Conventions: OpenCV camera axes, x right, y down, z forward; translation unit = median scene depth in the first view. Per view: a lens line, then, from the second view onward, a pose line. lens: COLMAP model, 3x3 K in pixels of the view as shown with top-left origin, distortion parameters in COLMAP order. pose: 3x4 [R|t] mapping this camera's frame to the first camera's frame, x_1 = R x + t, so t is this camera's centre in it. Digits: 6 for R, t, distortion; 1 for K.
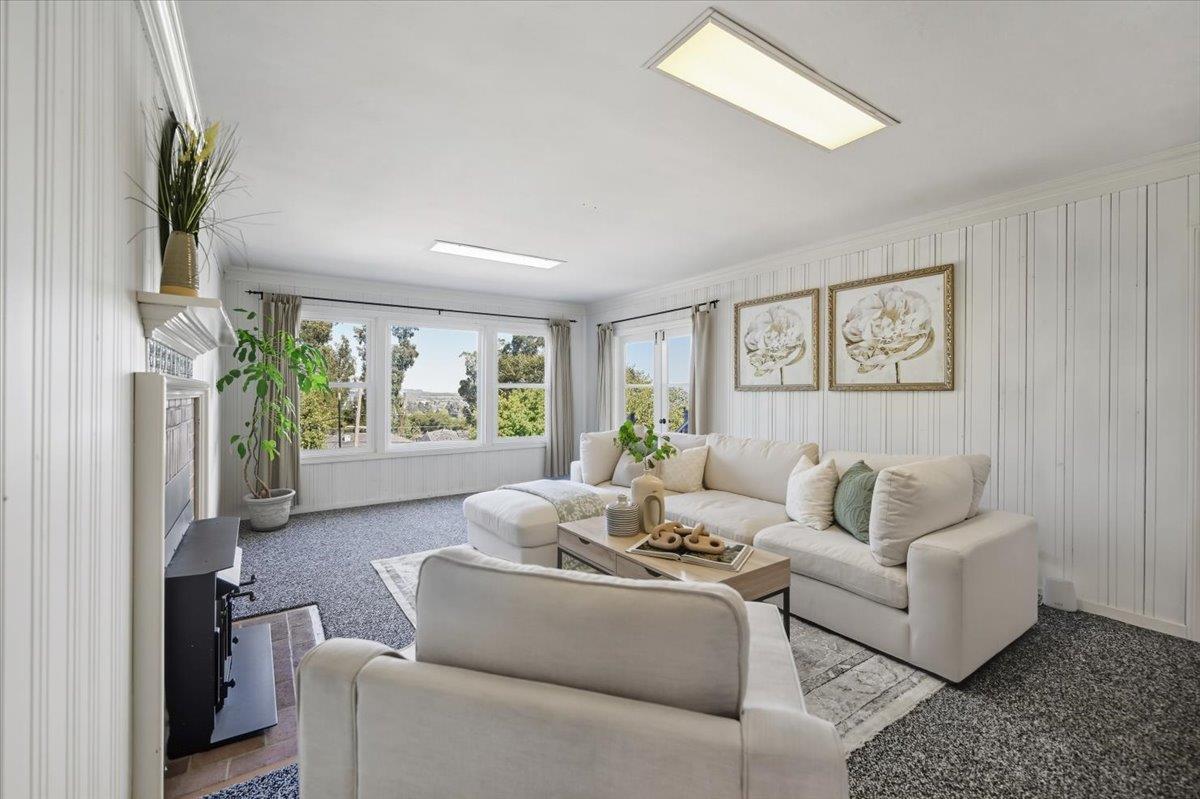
lens RADIAL K [[484.9, 0, 606.9], [0, 484.9, 391.7], [0, 0, 1]] dist [0.000414, -0.000103]
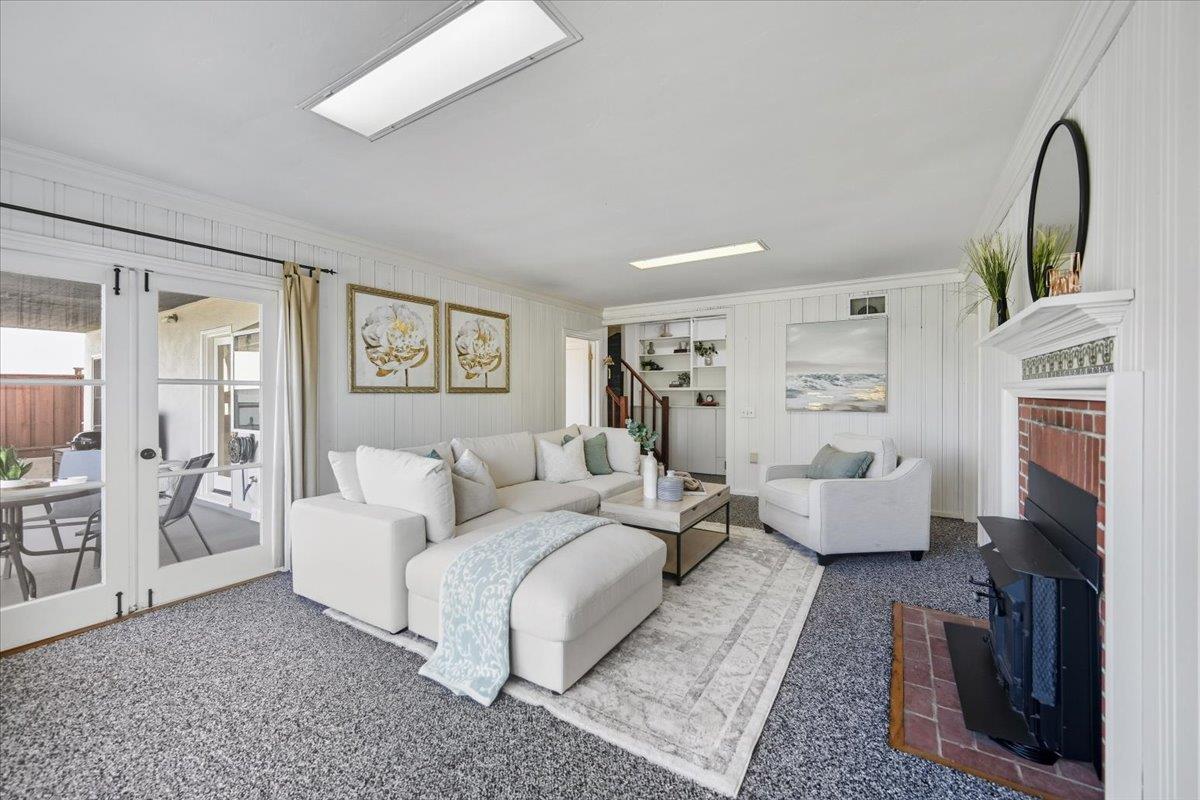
lens RADIAL K [[484.9, 0, 593.6], [0, 484.9, 397.1], [0, 0, 1]] dist [0.000414, -0.000103]
pose [[-0.381078, -0.007337, 0.924514, -0.748579], [0.003935, 0.999947, 0.009558, -0.001485], [-0.924534, 0.007281, -0.381029, 1.116512]]
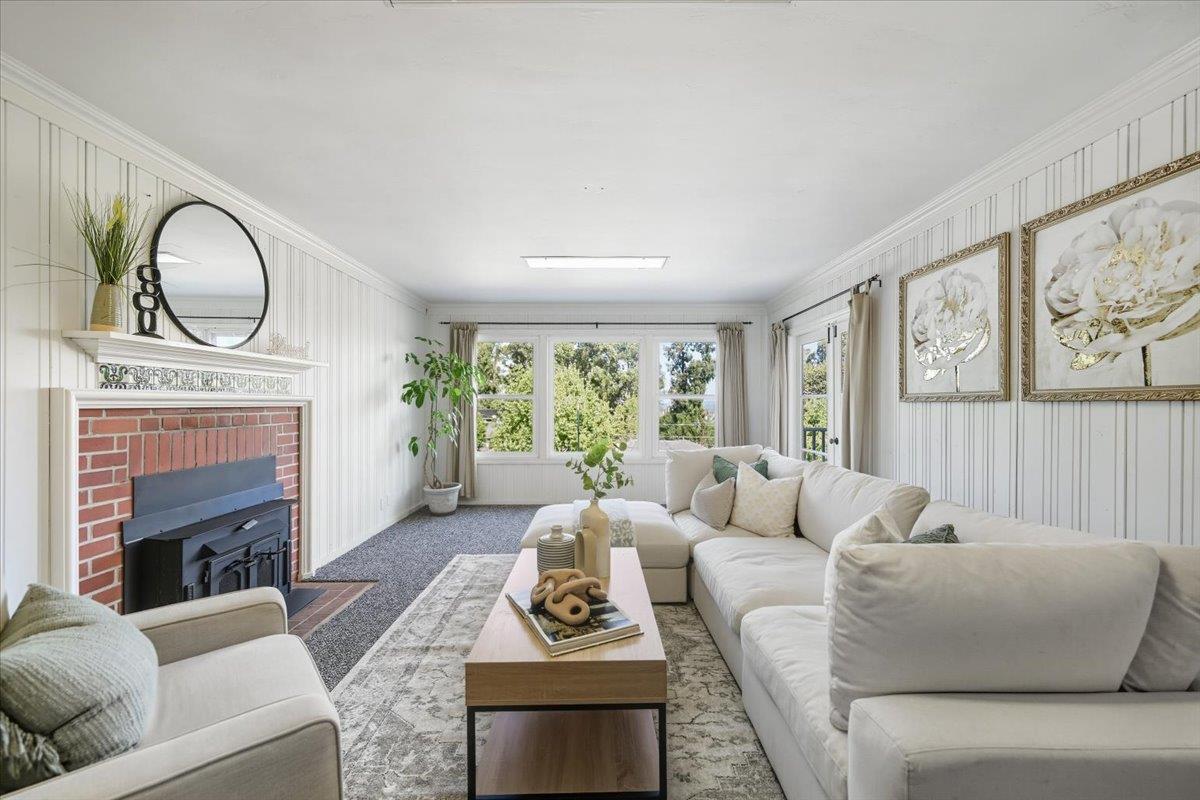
lens RADIAL K [[484.9, 0, 616.3], [0, 484.9, 403.8], [0, 0, 1]] dist [0.000414, -0.000103]
pose [[0.832828, 0.000865, -0.553532, 0.370765], [-0.000655, 1.000000, 0.000578, 0.001108], [0.553532, -0.000118, 0.832828, 0.231886]]
